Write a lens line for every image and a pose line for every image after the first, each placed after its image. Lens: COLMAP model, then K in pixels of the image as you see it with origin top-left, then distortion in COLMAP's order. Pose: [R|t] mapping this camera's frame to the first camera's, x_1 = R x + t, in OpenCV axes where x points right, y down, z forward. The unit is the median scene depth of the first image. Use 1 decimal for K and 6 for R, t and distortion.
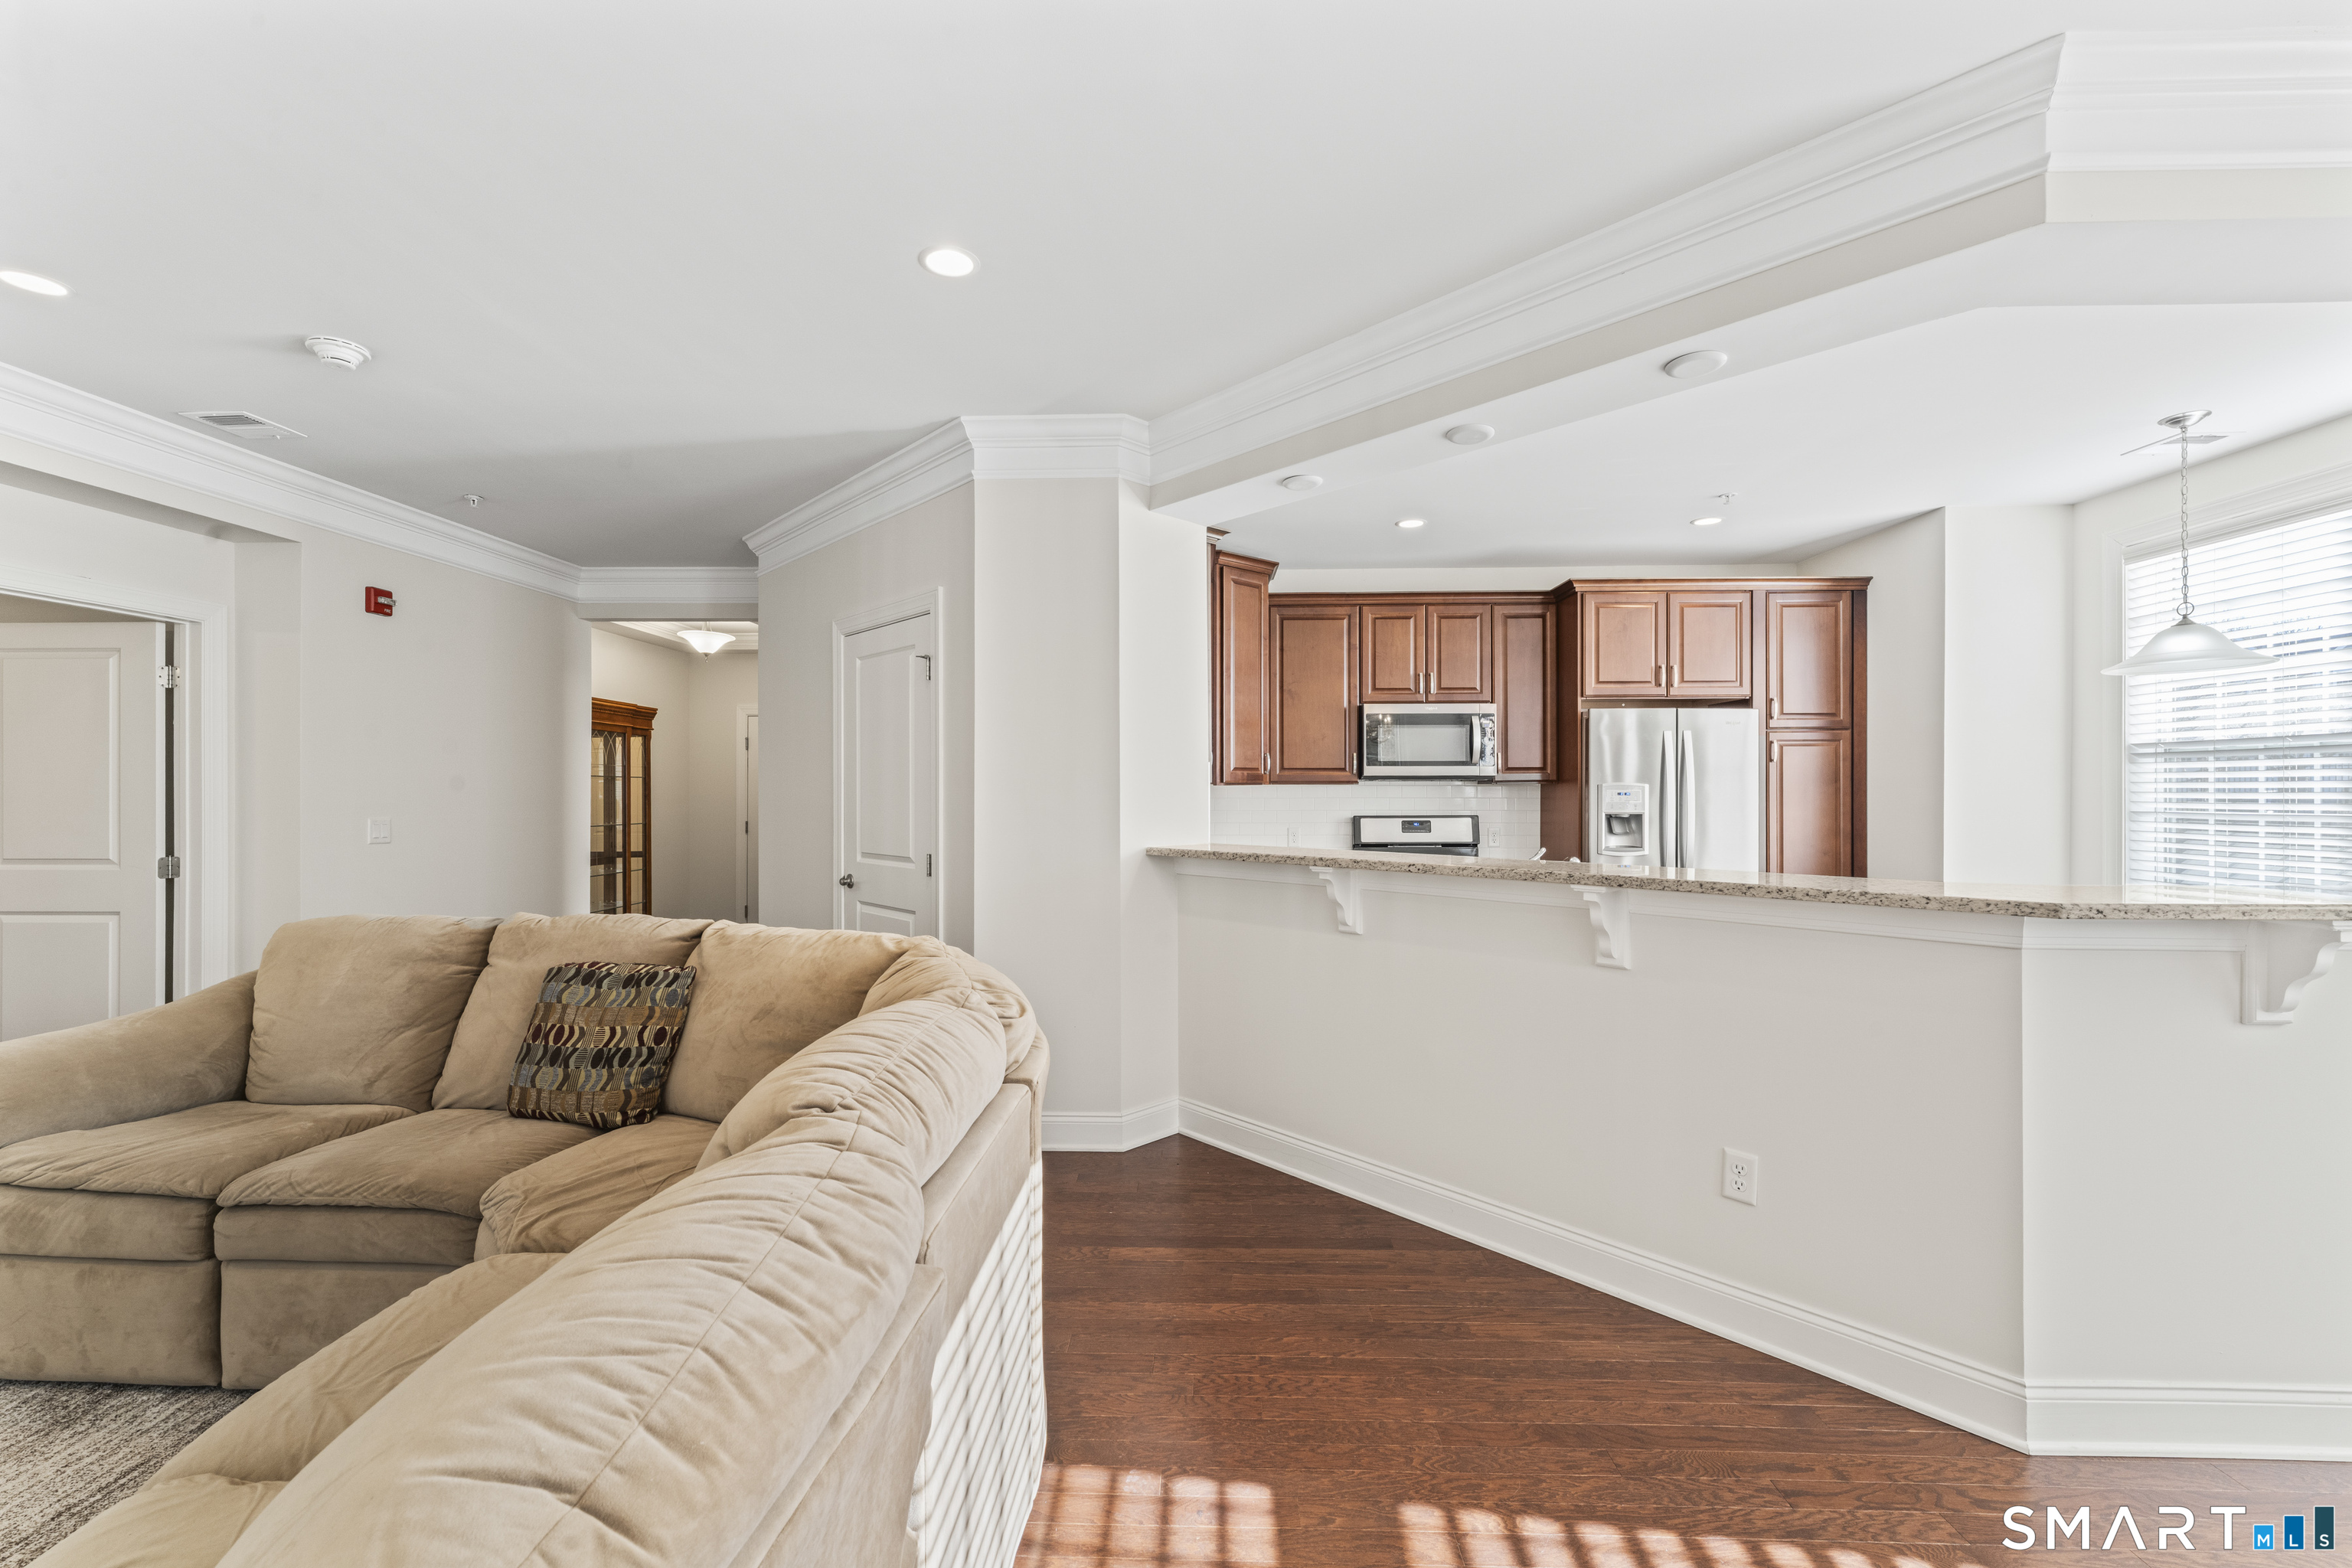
lens RADIAL K [[959.2, 0, 1179.9], [0, 959.2, 798.3], [0, 0, 1]] dist [0.000998, -0.003844]
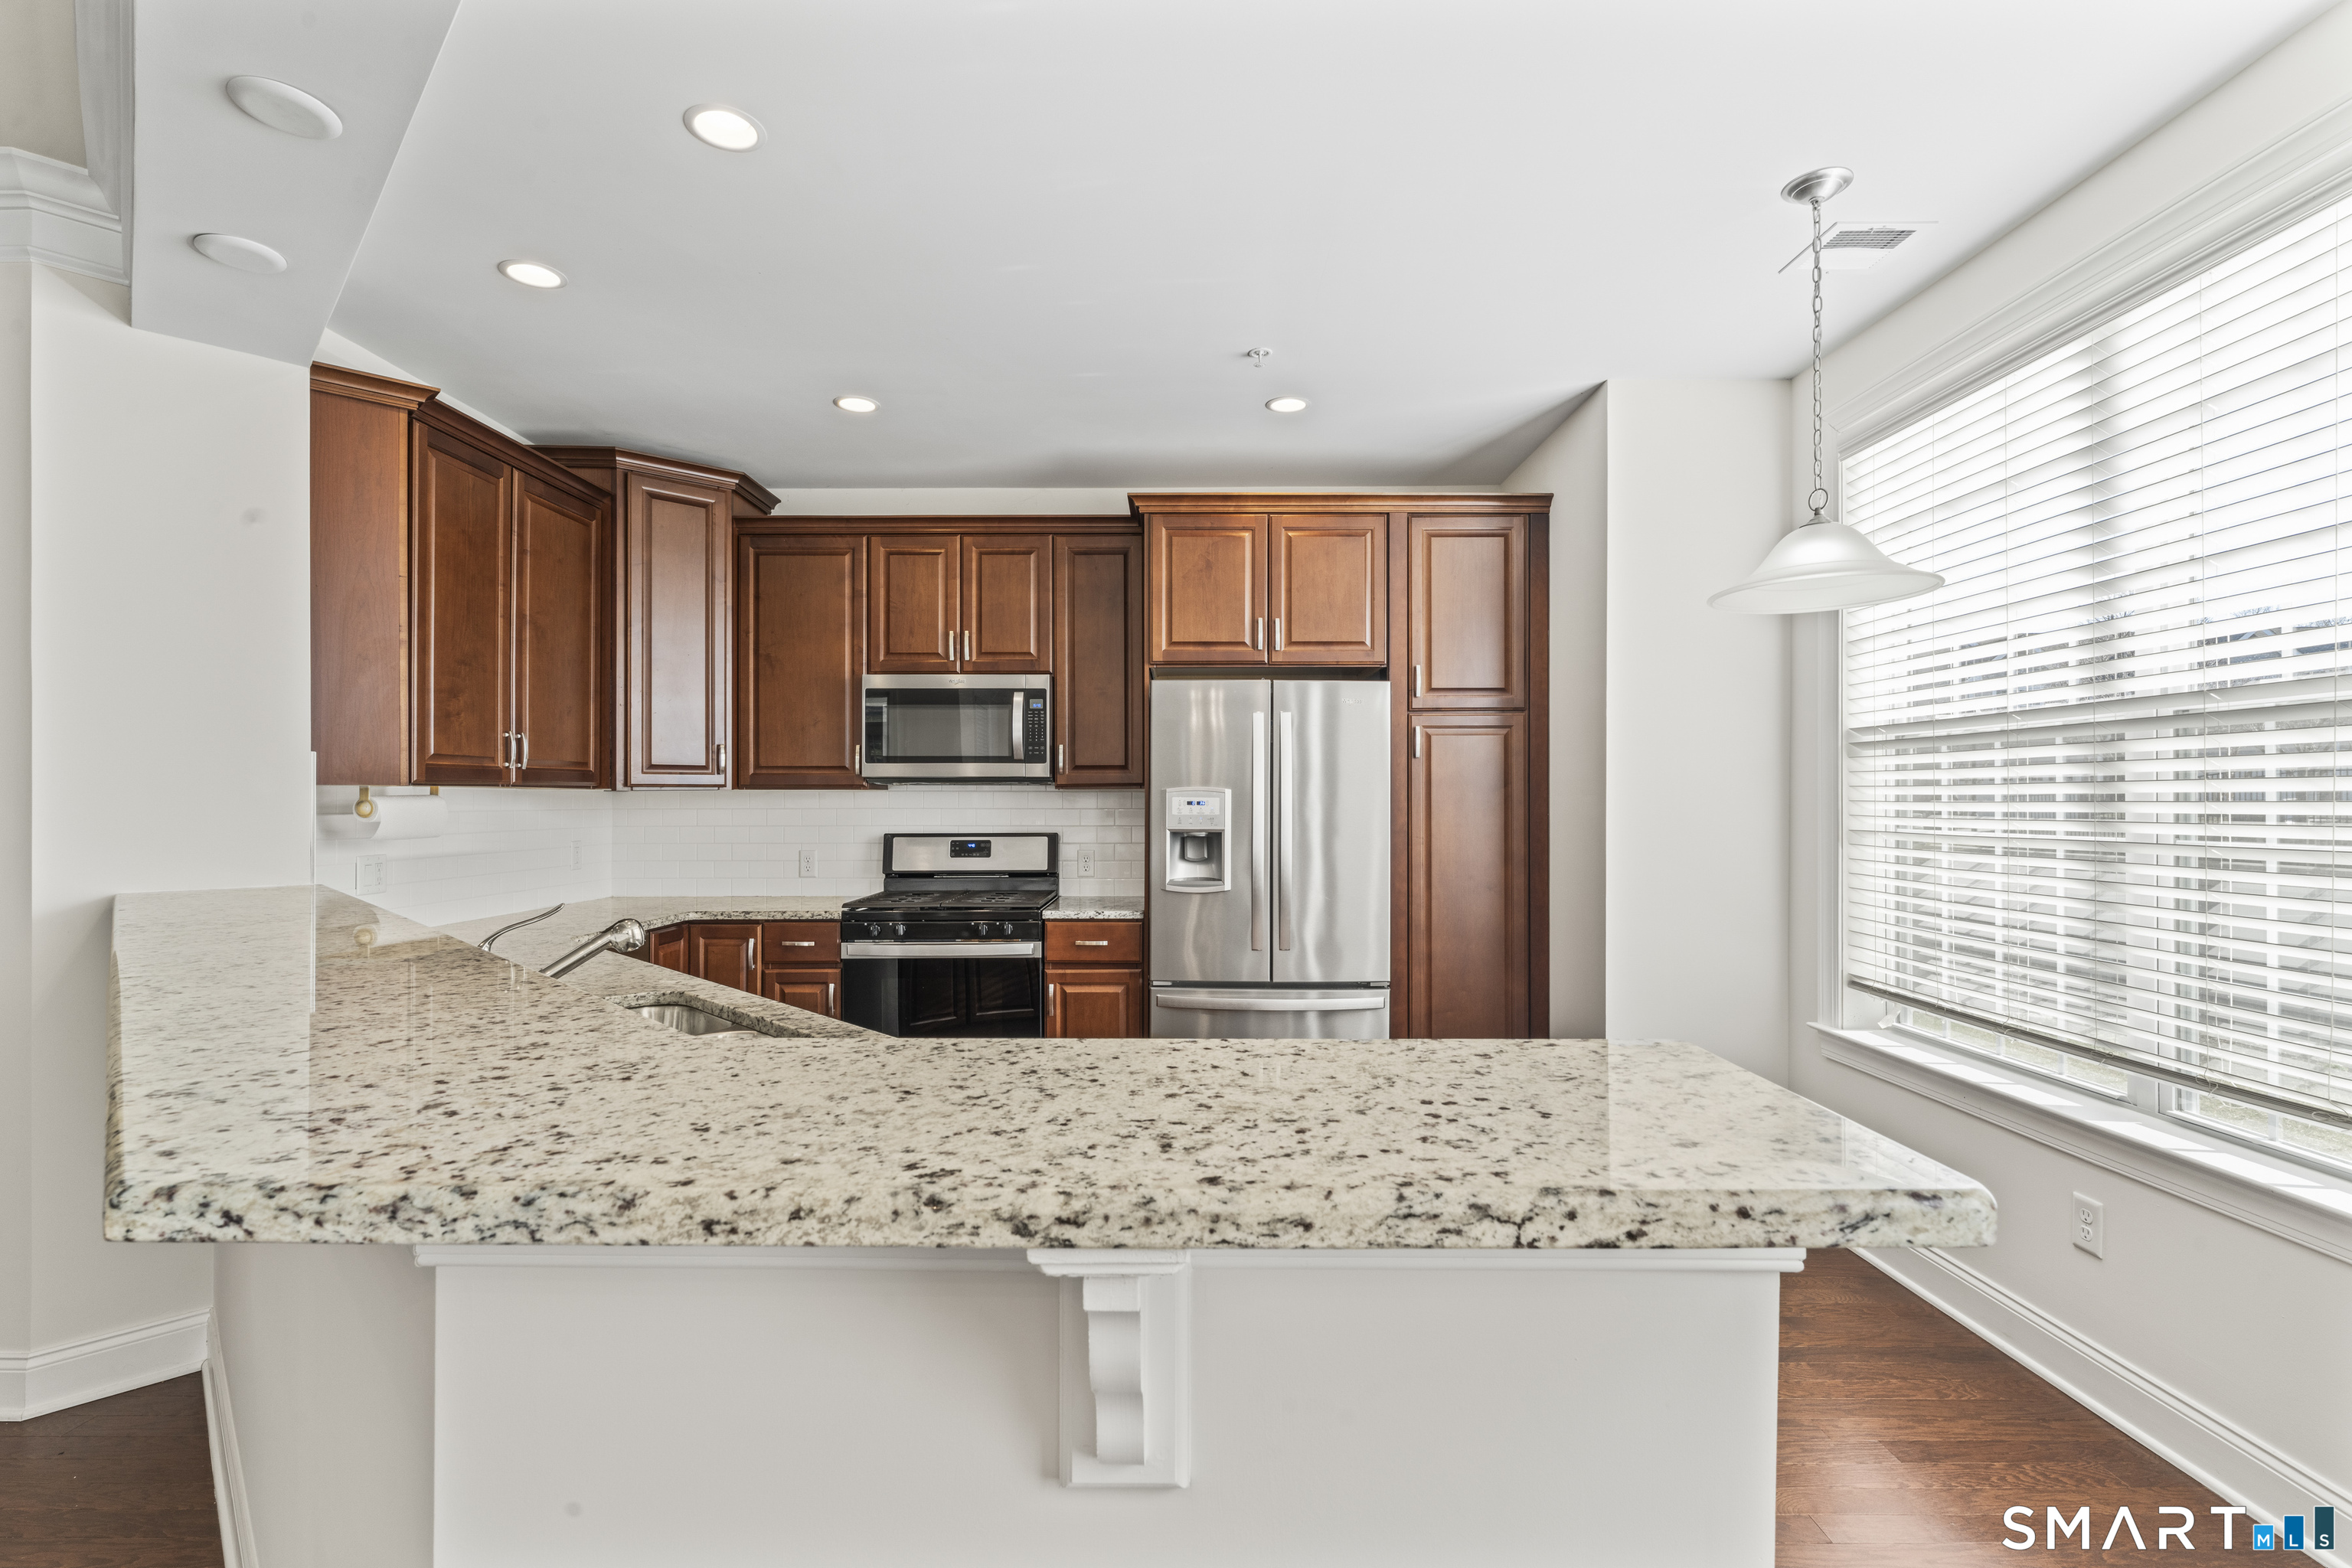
lens RADIAL K [[1082.5, 0, 1178.4], [0, 1082.5, 797.2], [0, 0, 1]] dist [0.001061, -0.000169]
pose [[0.999518, 0.000487, 0.031047, 0.418973], [-0.000173, 0.999949, -0.010120, -0.001012], [-0.031050, 0.010110, 0.999467, 0.217178]]
